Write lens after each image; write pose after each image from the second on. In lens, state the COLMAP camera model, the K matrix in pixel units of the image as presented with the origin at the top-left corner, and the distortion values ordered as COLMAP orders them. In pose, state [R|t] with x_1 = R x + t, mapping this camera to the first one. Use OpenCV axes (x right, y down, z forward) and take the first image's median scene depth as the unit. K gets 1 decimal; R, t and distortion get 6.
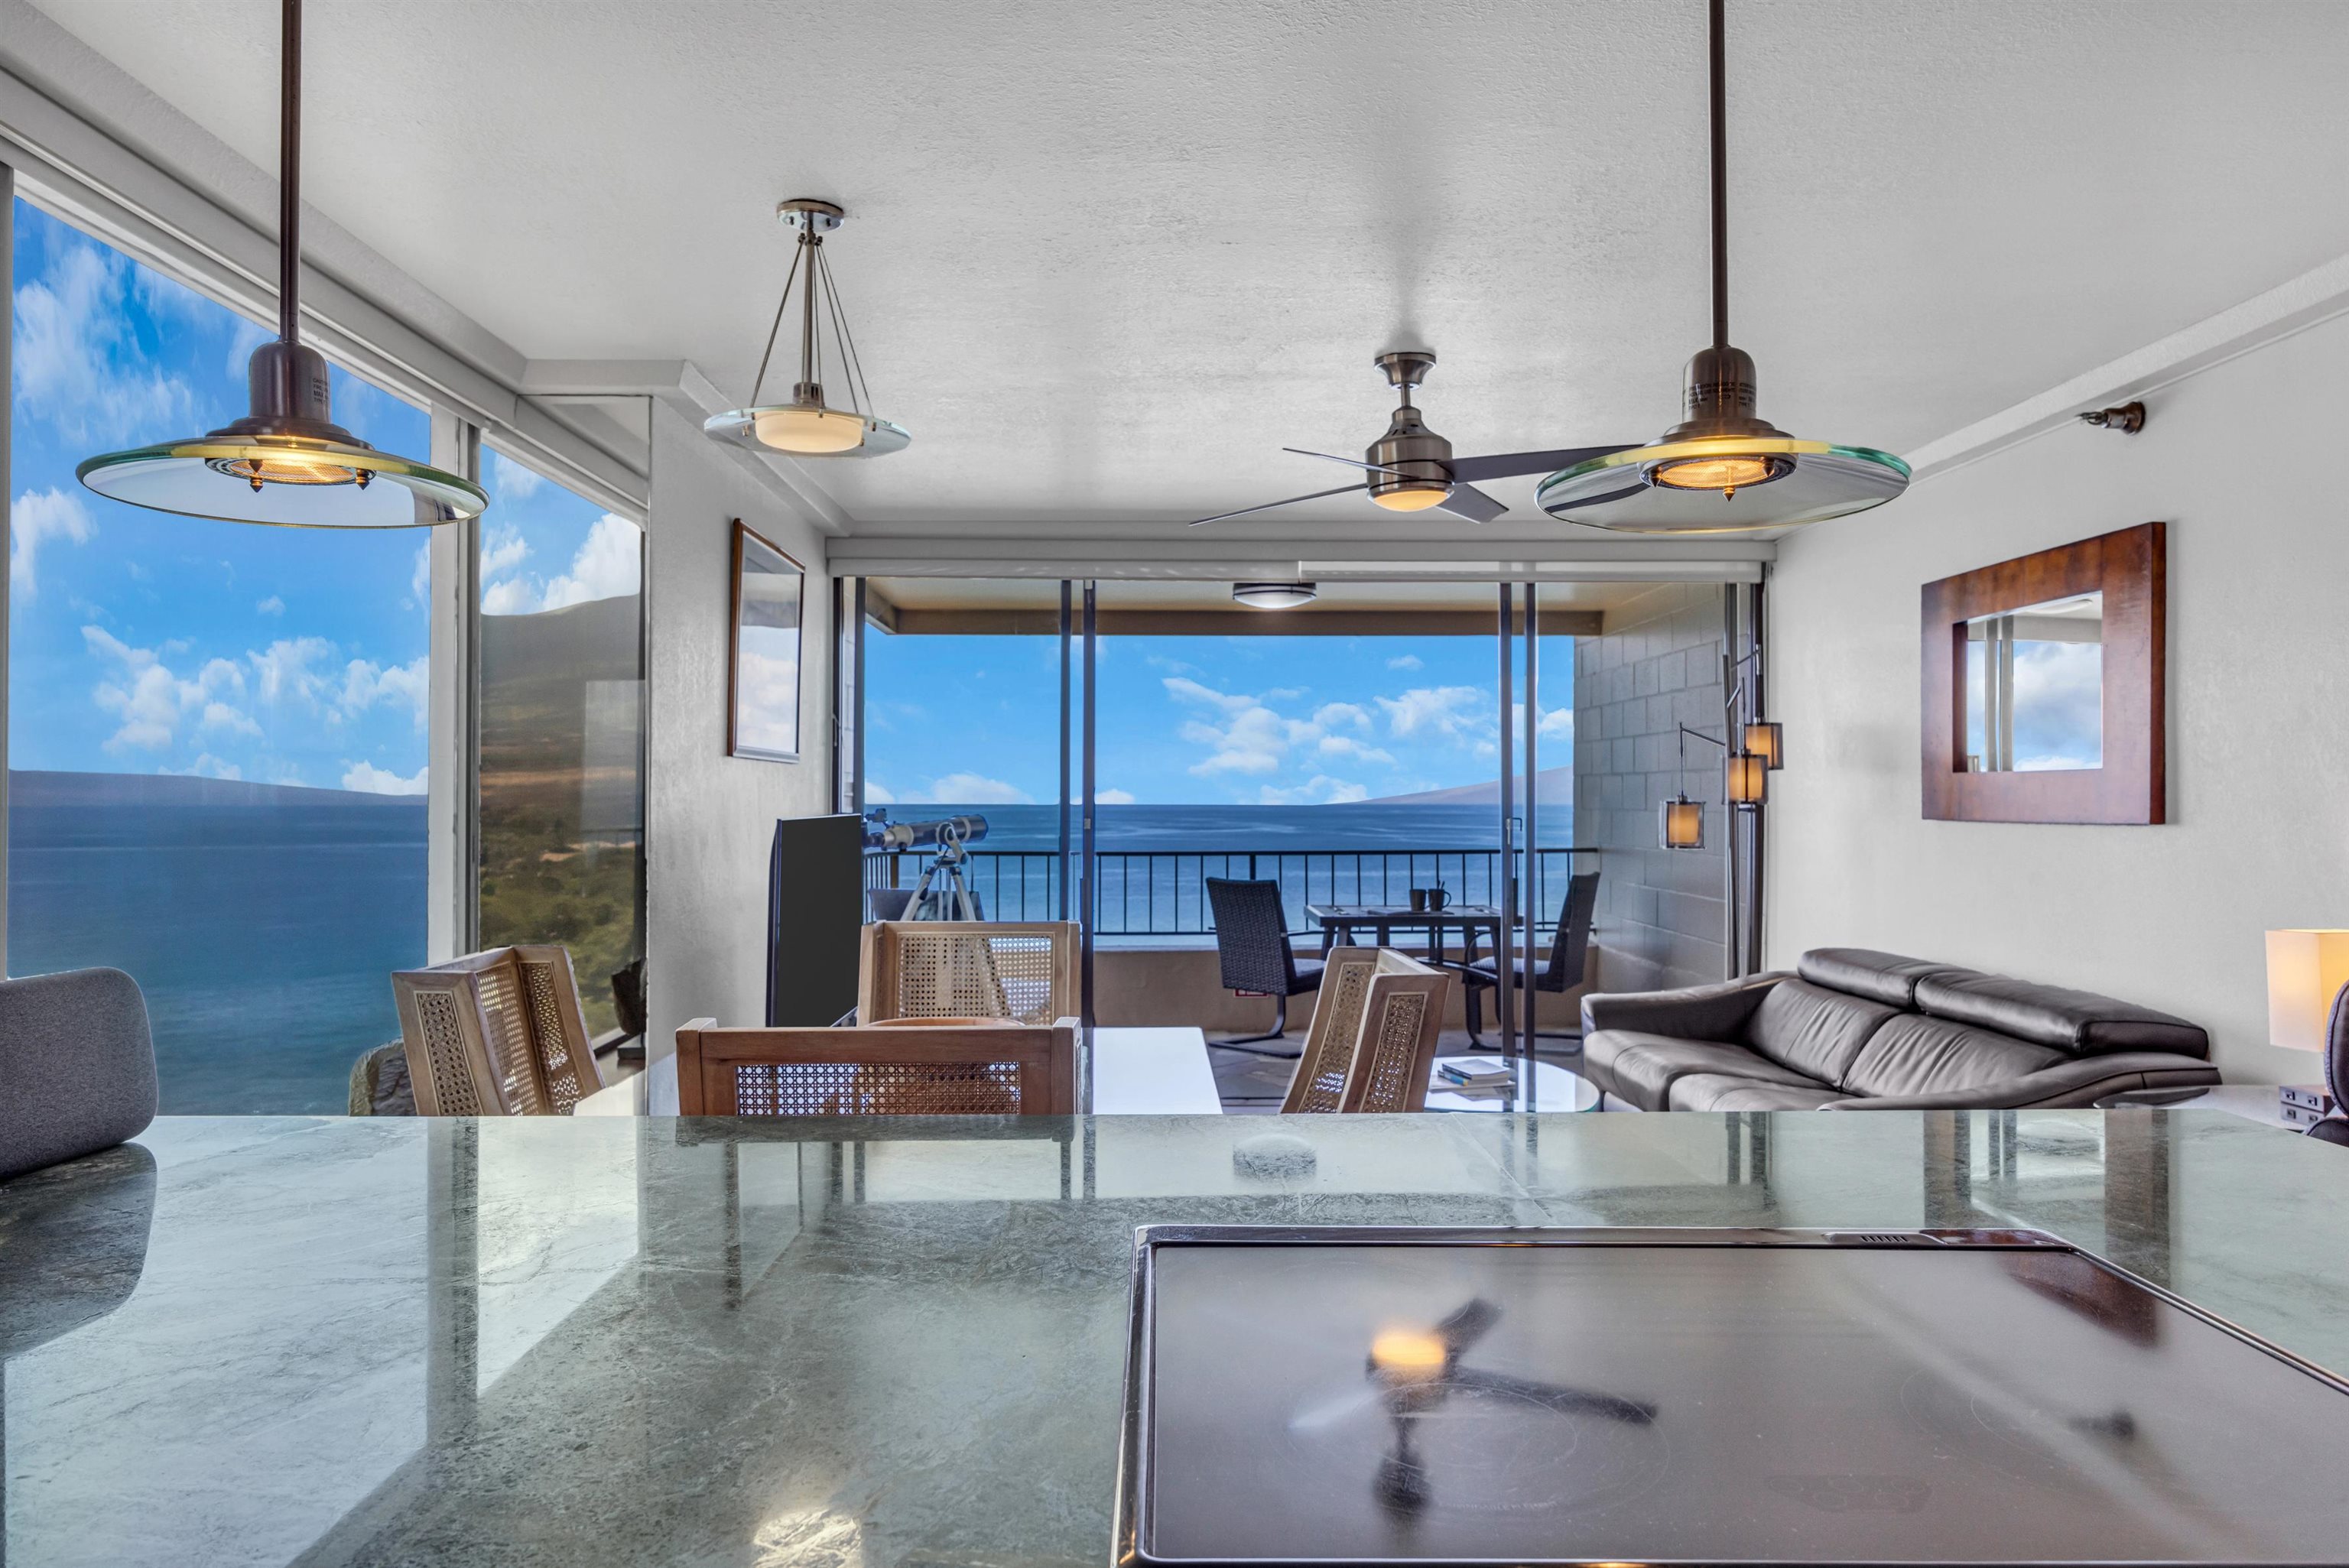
lens RADIAL K [[1551.1, 0, 1174.5], [0, 1551.1, 784.0], [0, 0, 1]] dist [0.000494, 0.000995]
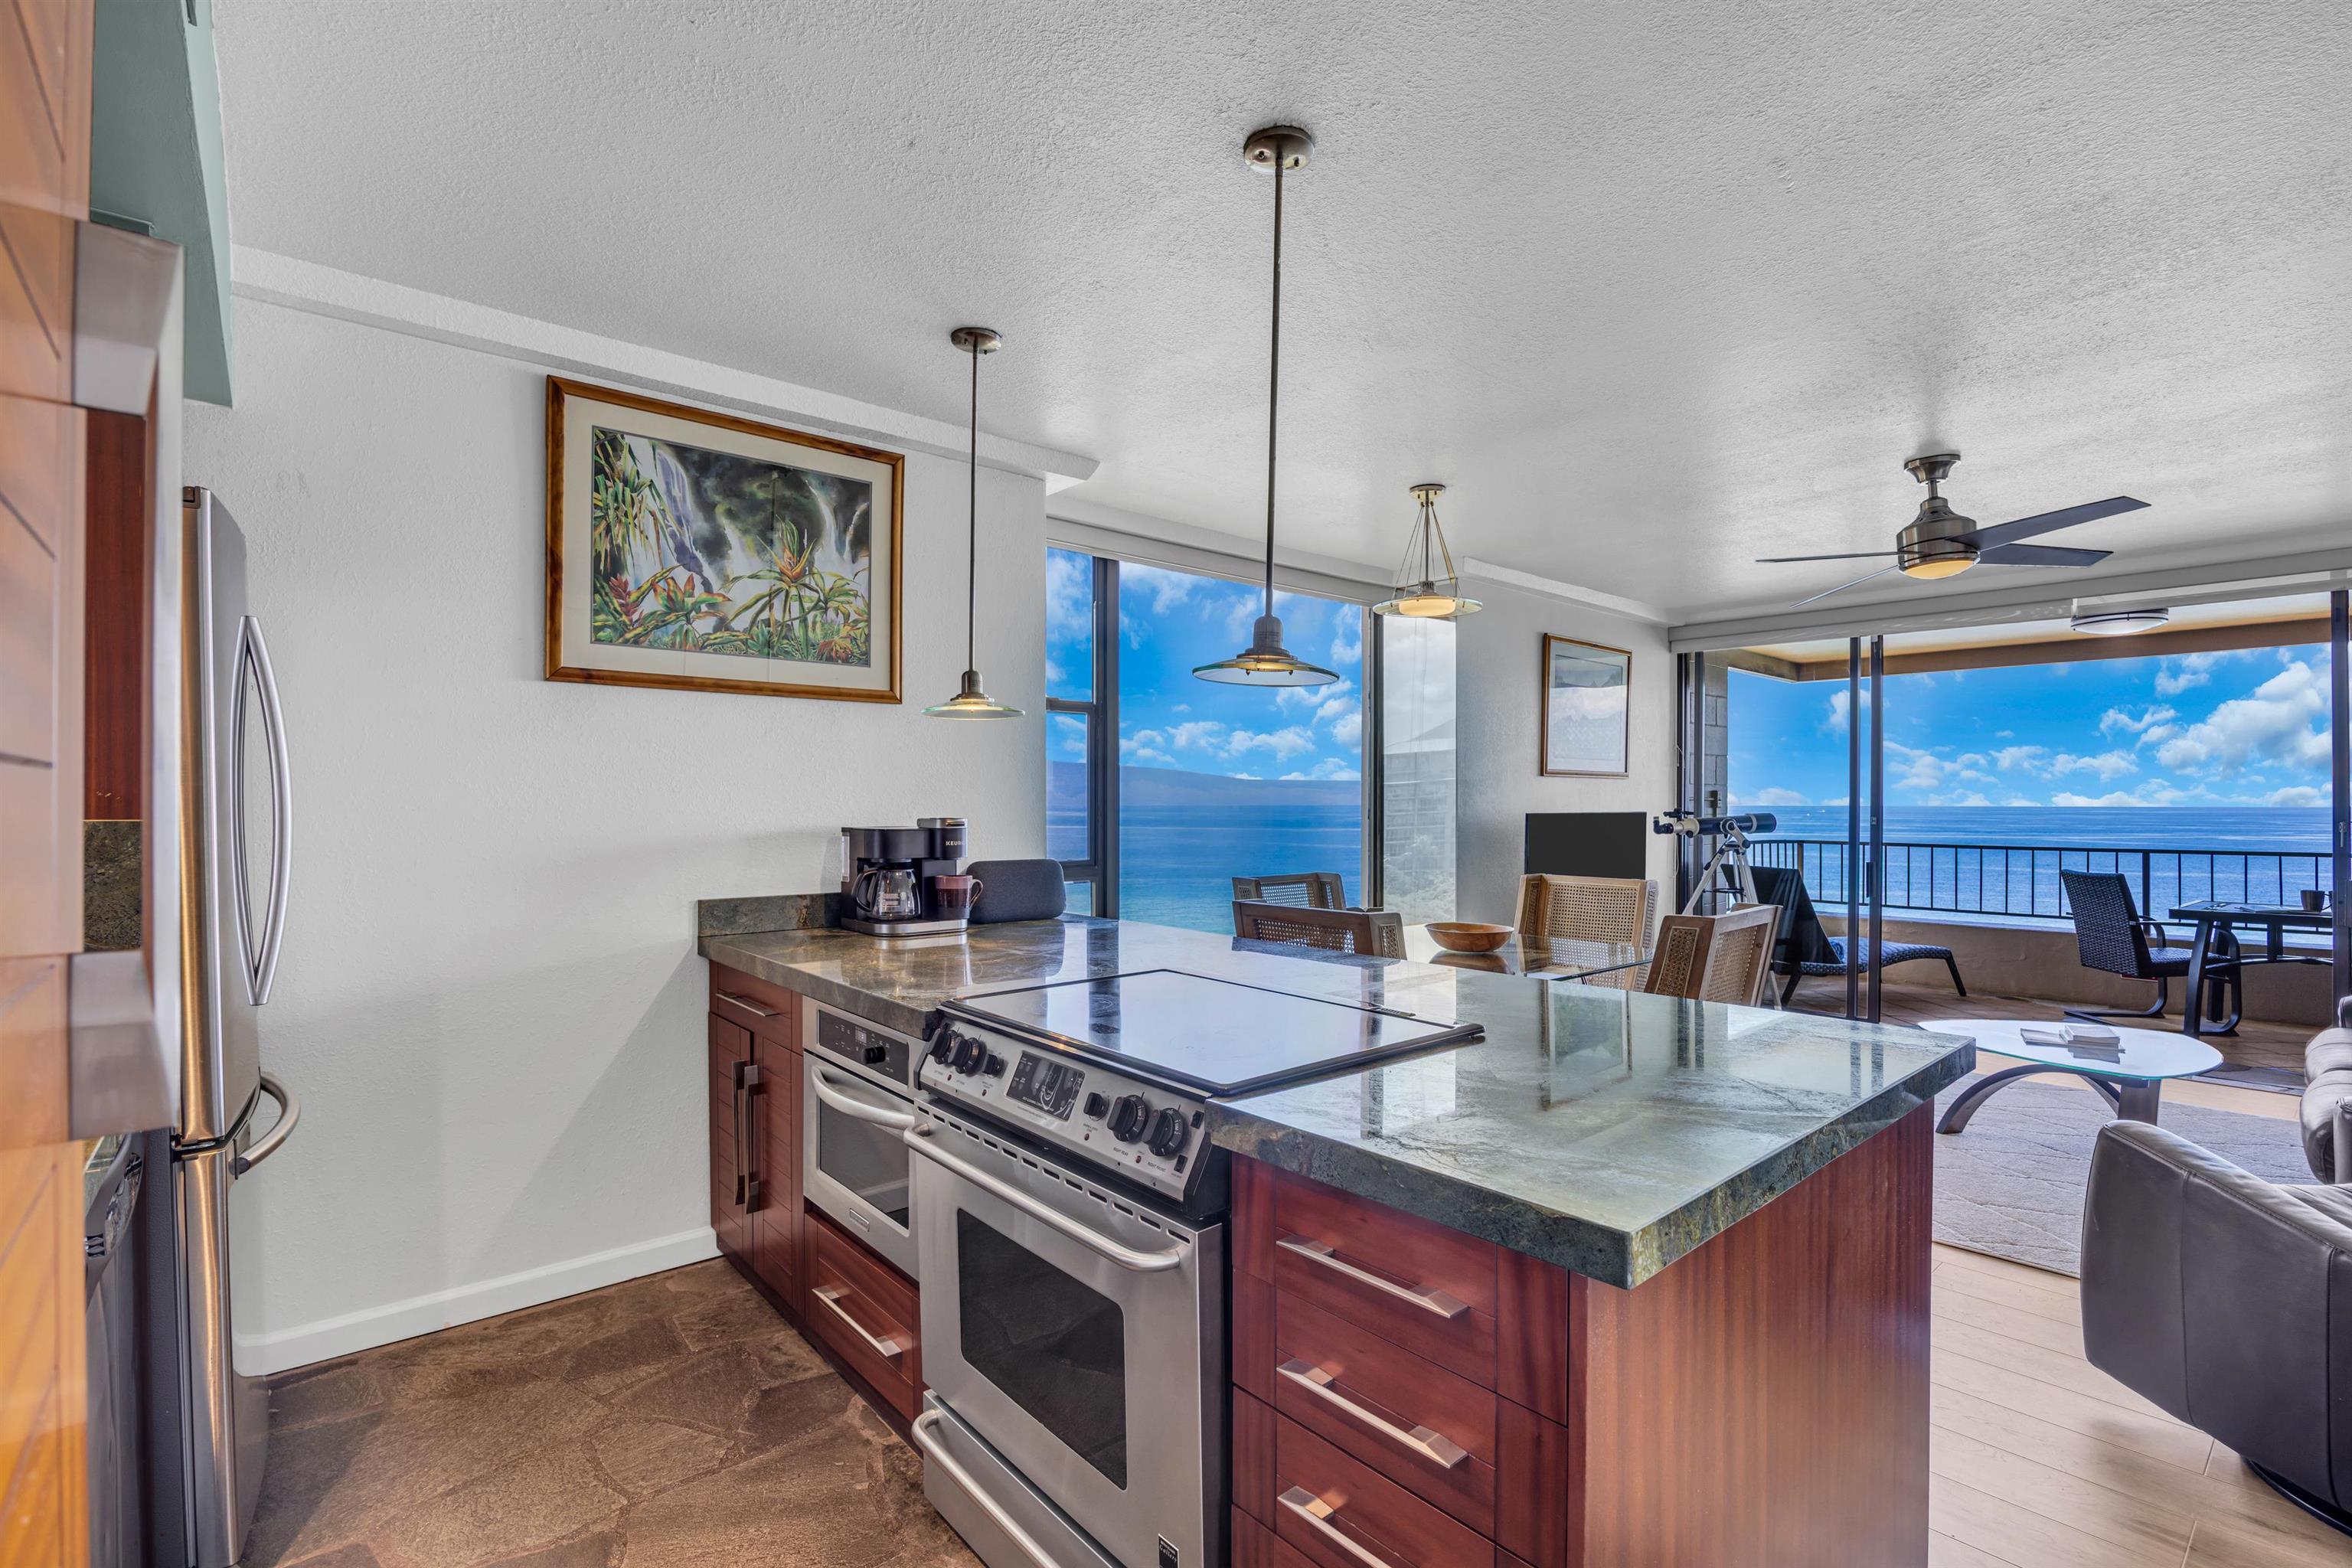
lens RADIAL K [[1059.7, 0, 1169.5], [0, 1059.7, 800.3], [0, 0, 1]] dist [-0.016684, 0.000446]
pose [[0.633020, 0.000142, -0.774136, 0.262938], [0.005195, 0.999977, 0.004432, 0.001194], [0.774118, -0.006828, 0.633004, -0.027554]]
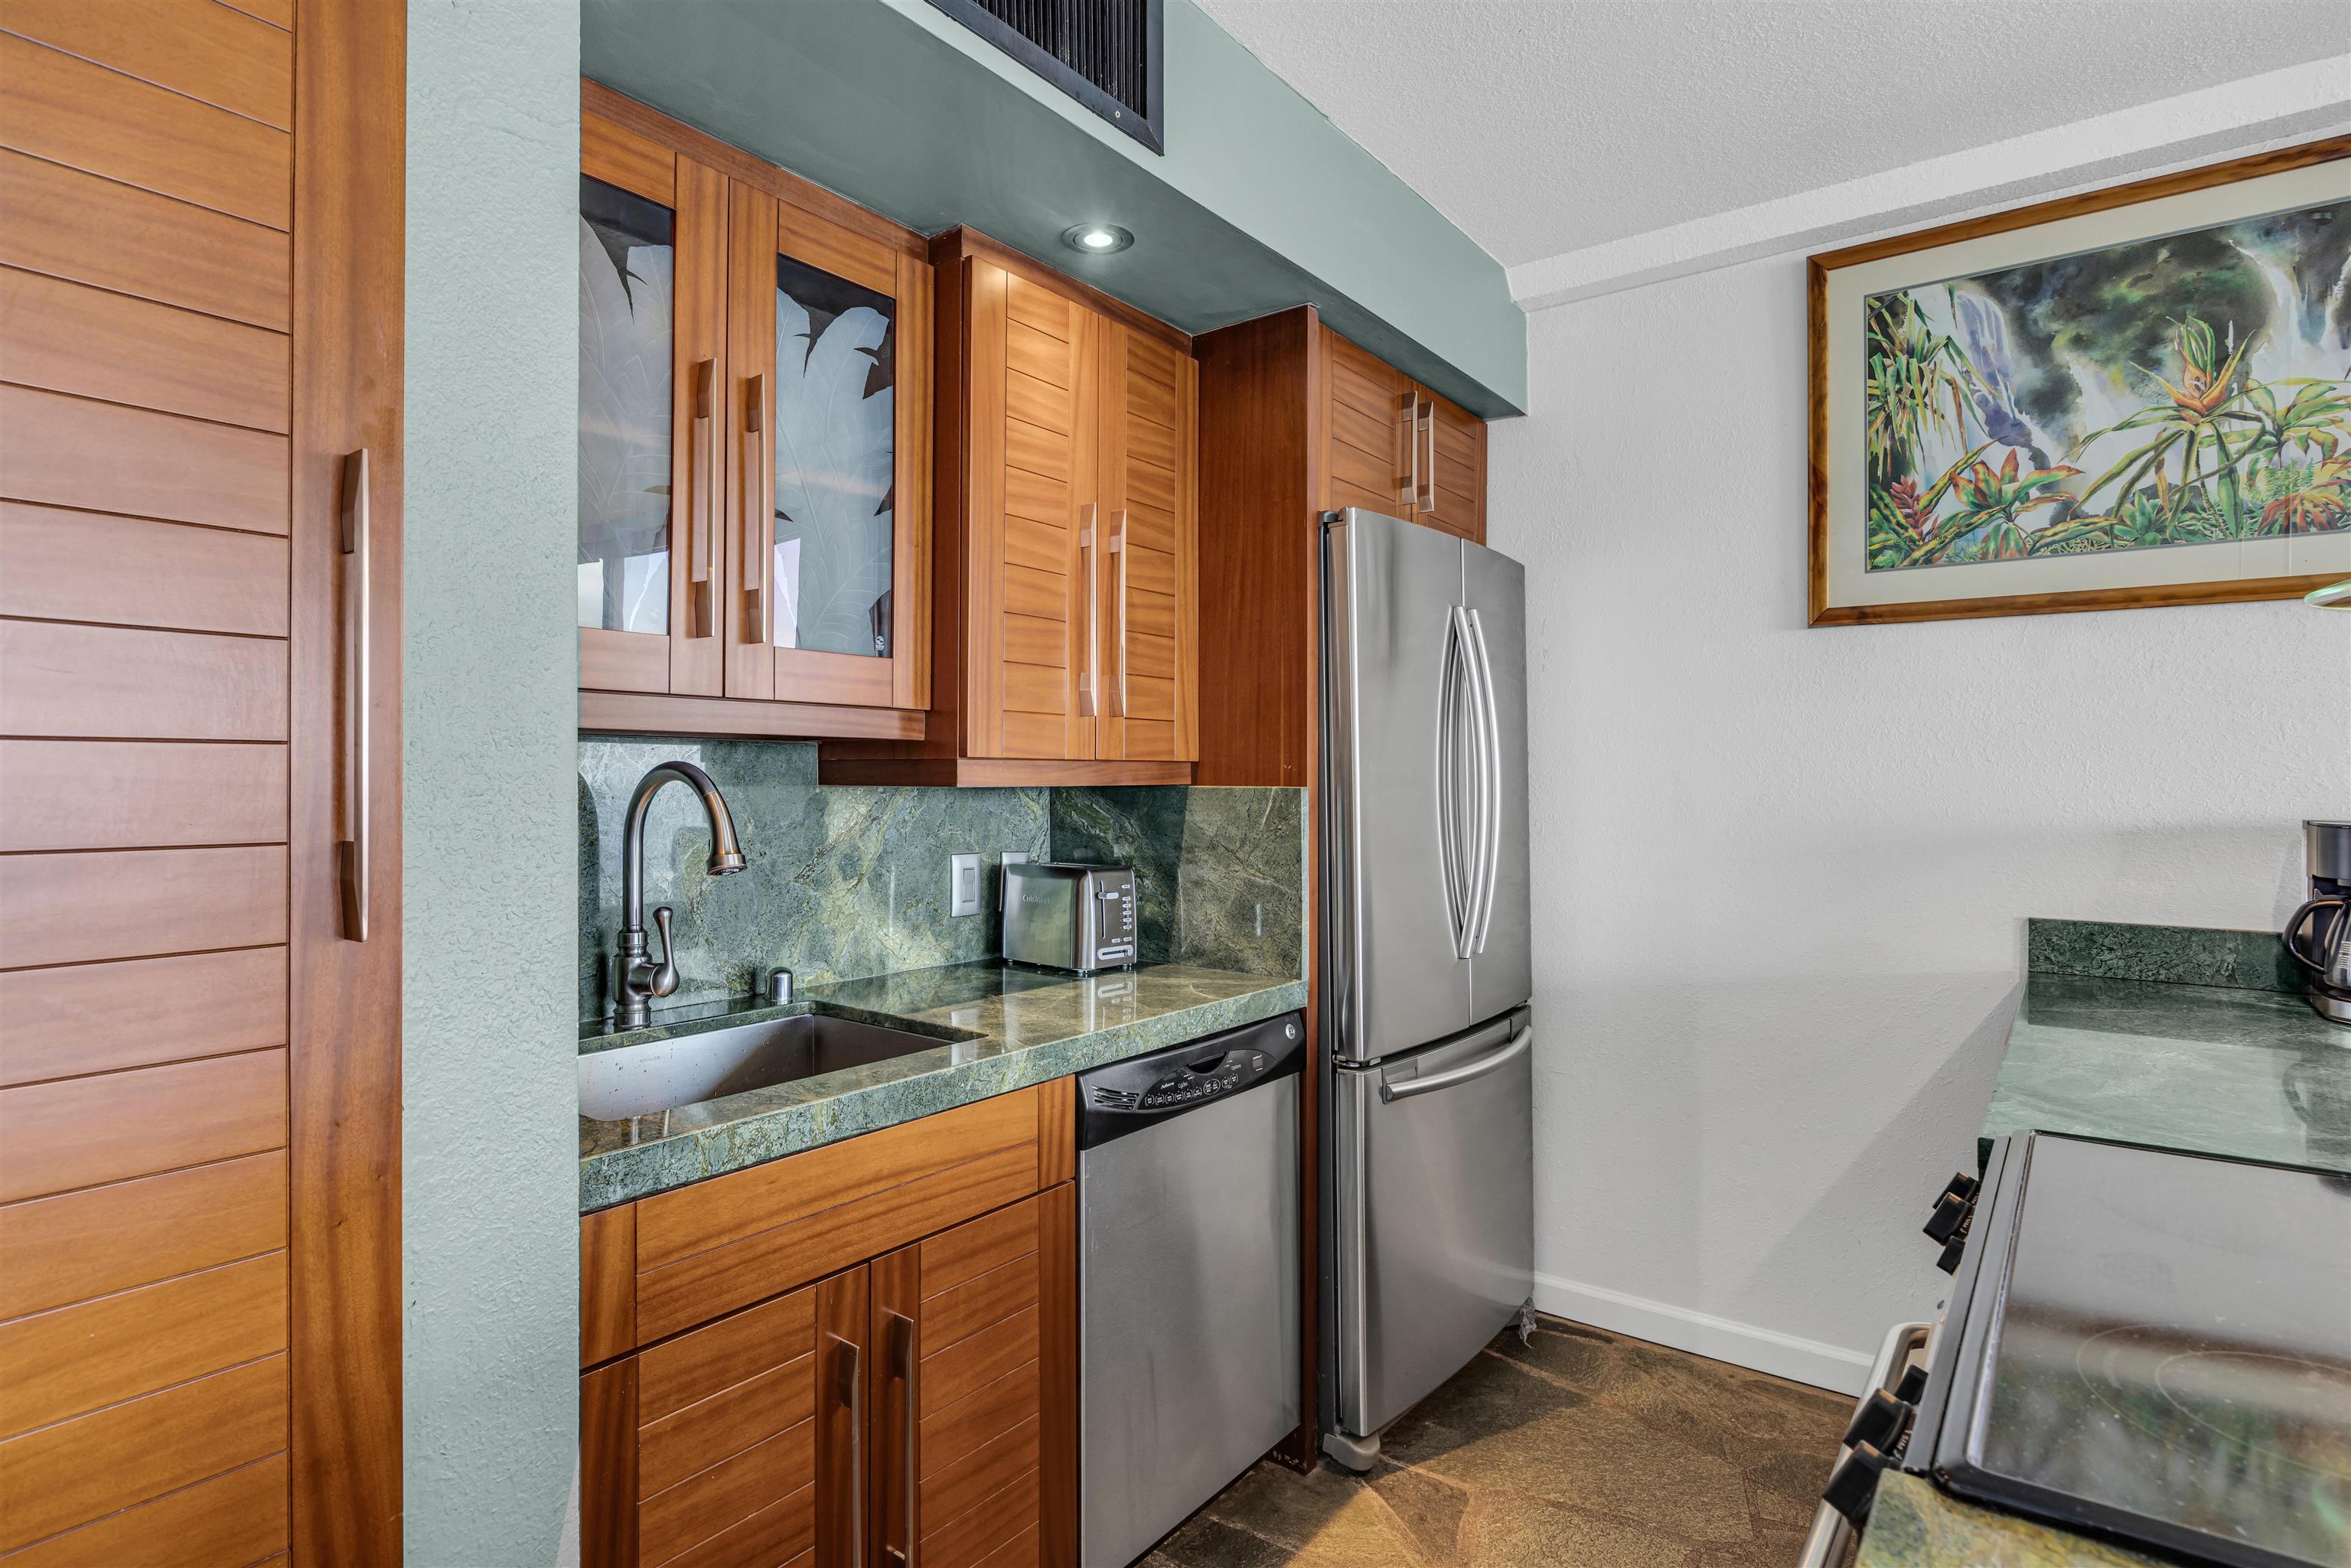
lens RADIAL K [[1205.6, 0, 1169.9], [0, 1205.6, 773.5], [0, 0, 1]] dist [-0.008586, -0.000558]
pose [[-0.619653, -0.004865, -0.784861, 0.221188], [0.002364, 0.999965, -0.008065, 0.004446], [0.784872, -0.006853, -0.619620, 0.122193]]
